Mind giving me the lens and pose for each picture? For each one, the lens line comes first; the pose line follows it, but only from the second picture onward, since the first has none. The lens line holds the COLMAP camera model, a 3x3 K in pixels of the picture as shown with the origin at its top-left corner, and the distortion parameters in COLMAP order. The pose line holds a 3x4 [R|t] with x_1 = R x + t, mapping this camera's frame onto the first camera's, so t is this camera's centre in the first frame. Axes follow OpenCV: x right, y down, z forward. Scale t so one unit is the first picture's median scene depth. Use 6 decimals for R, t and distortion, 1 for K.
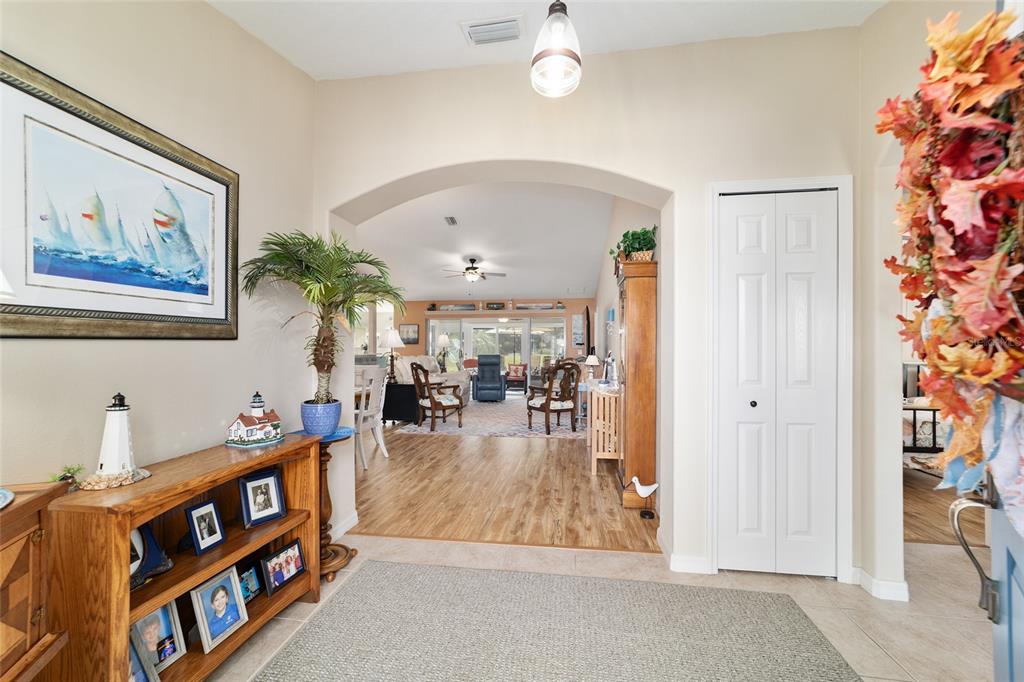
lens RADIAL K [[394.0, 0, 507.2], [0, 394.0, 347.1], [0, 0, 1]] dist [-0.016564, 0.007006]
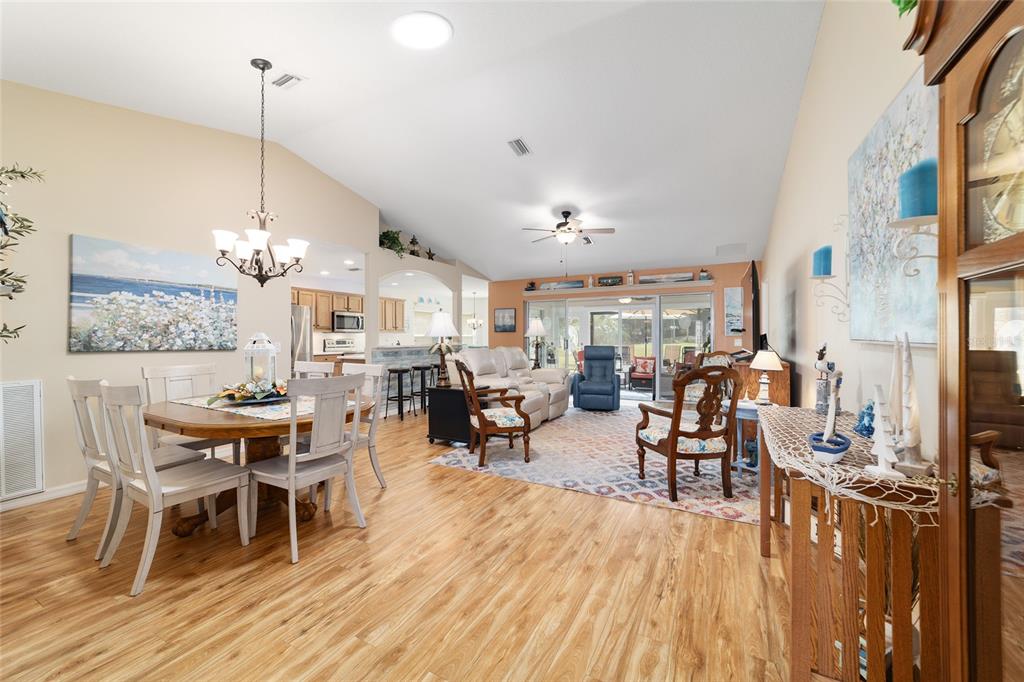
lens RADIAL K [[394.0, 0, 505.6], [0, 394.0, 334.5], [0, 0, 1]] dist [-0.016564, 0.007006]
pose [[0.939819, -0.003544, -0.341653, 0.051024], [0.003199, 0.999994, -0.001574, -0.001531], [0.341656, 0.000386, 0.939825, 0.296092]]
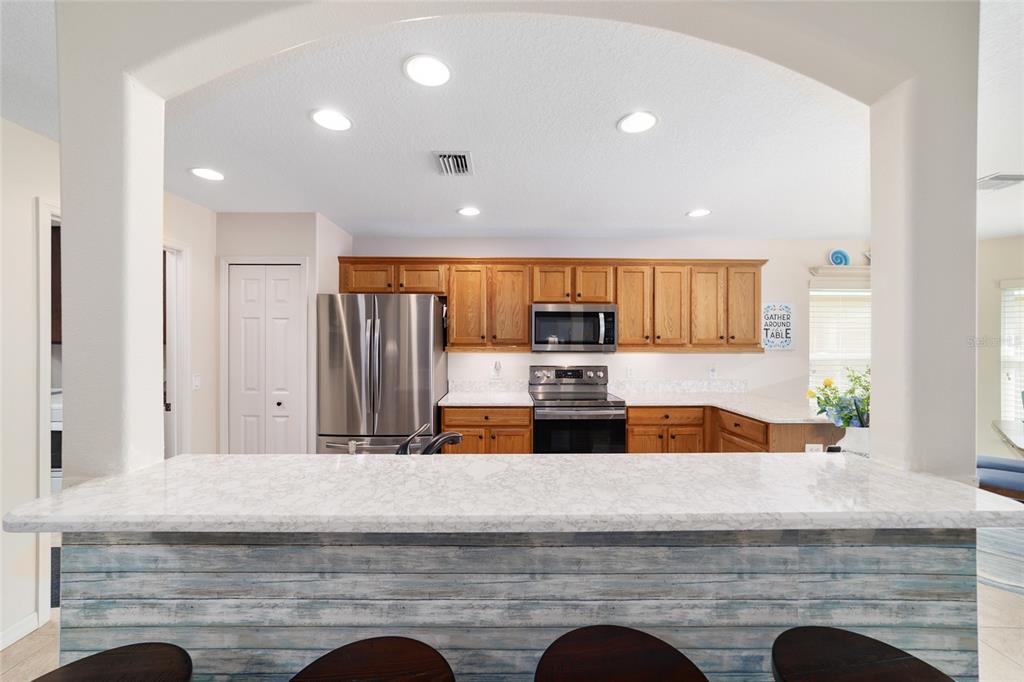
lens RADIAL K [[394.0, 0, 510.4], [0, 394.0, 337.3], [0, 0, 1]] dist [-0.016564, 0.007006]
pose [[0.166922, -0.000796, -0.985970, -0.299538], [-0.000625, 0.999999, -0.000913, -0.027896], [0.985970, 0.000769, 0.166921, 1.038254]]
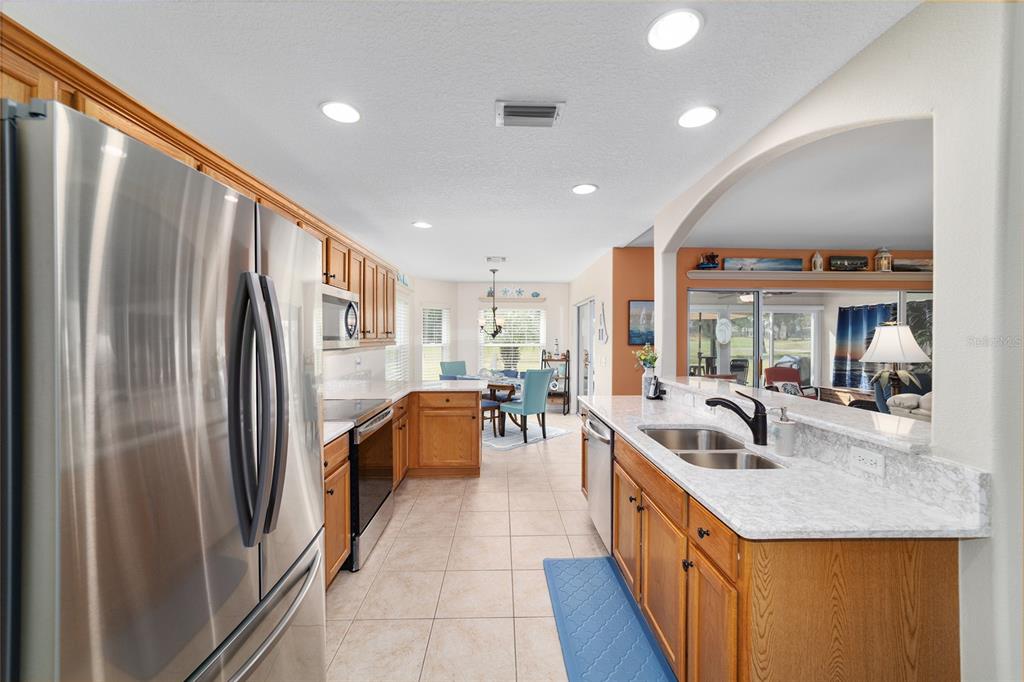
lens RADIAL K [[394.0, 0, 513.1], [0, 394.0, 338.2], [0, 0, 1]] dist [-0.016564, 0.007006]
pose [[0.983880, 0.001628, 0.178825, -0.646247], [-0.002637, 0.999982, 0.005403, -0.023781], [-0.178813, -0.005788, 0.983866, 0.812841]]
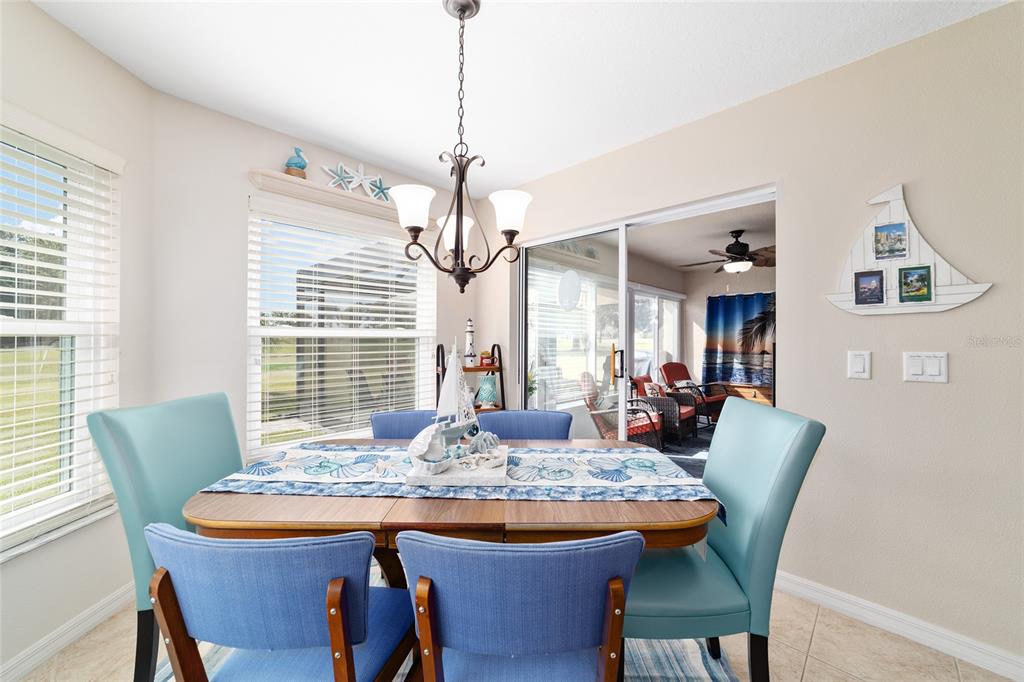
lens RADIAL K [[394.0, 0, 508.9], [0, 394.0, 339.6], [0, 0, 1]] dist [-0.016564, 0.007006]
pose [[0.571948, 0.000779, 0.820290, -0.681211], [-0.004853, 0.999985, 0.002435, 0.002987], [-0.820276, -0.005374, 0.571943, 1.472678]]
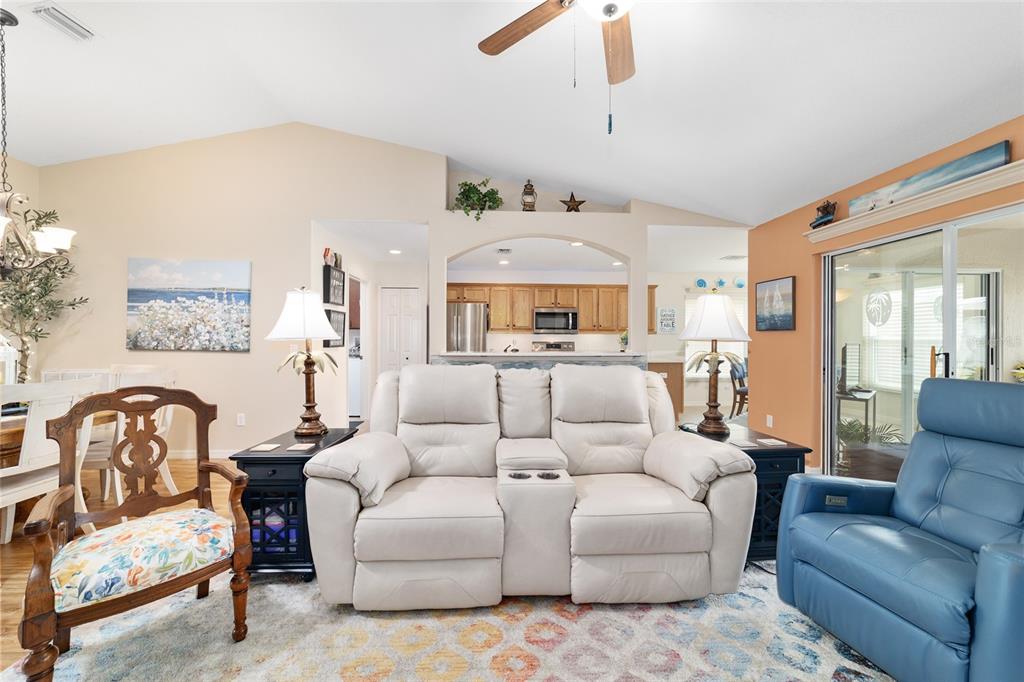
lens RADIAL K [[394.0, 0, 509.3], [0, 394.0, 338.4], [0, 0, 1]] dist [-0.016564, 0.007006]
pose [[0.192153, 0.001026, -0.981364, 0.099180], [-0.000783, 0.999999, 0.000892, -0.001003], [0.981365, 0.000597, 0.192154, 0.918037]]
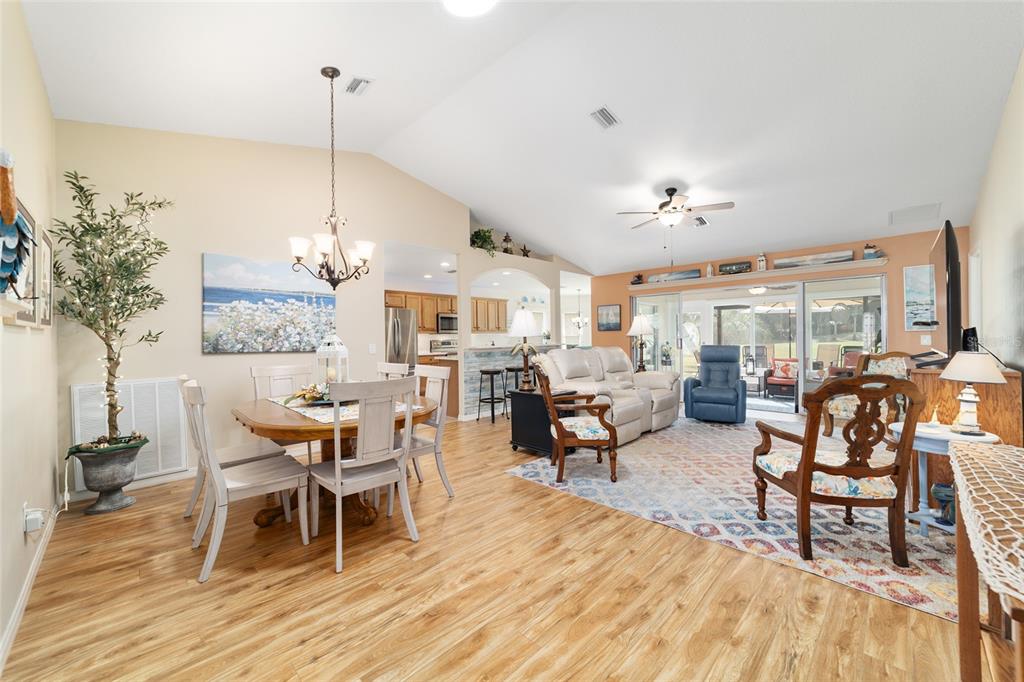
lens RADIAL K [[394.0, 0, 507.2], [0, 394.0, 339.0], [0, 0, 1]] dist [-0.016564, 0.007006]
pose [[0.800482, -0.007598, -0.599309, 0.070598], [0.015536, 0.999847, 0.008076, -0.001162], [0.599156, -0.015776, 0.800477, 0.362386]]
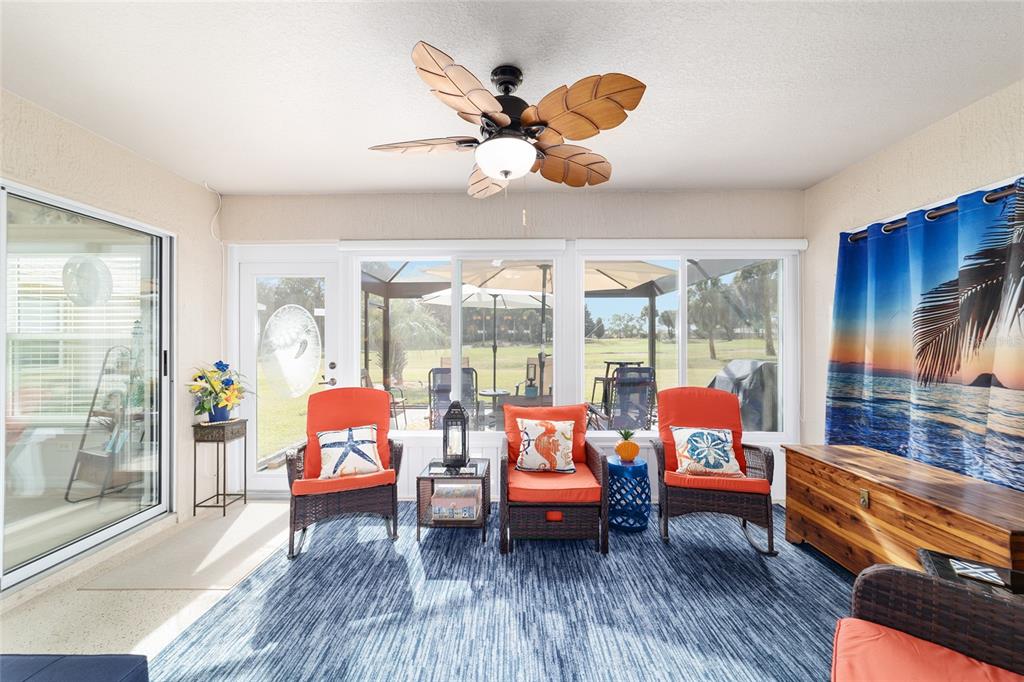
lens RADIAL K [[394.0, 0, 512.5], [0, 394.0, 334.9], [0, 0, 1]] dist [-0.016564, 0.007006]
pose [[0.989946, 0.000619, 0.141443, -0.044808], [0.000919, 0.999941, -0.010809, 0.002320], [-0.141442, 0.010830, 0.989887, 1.294455]]
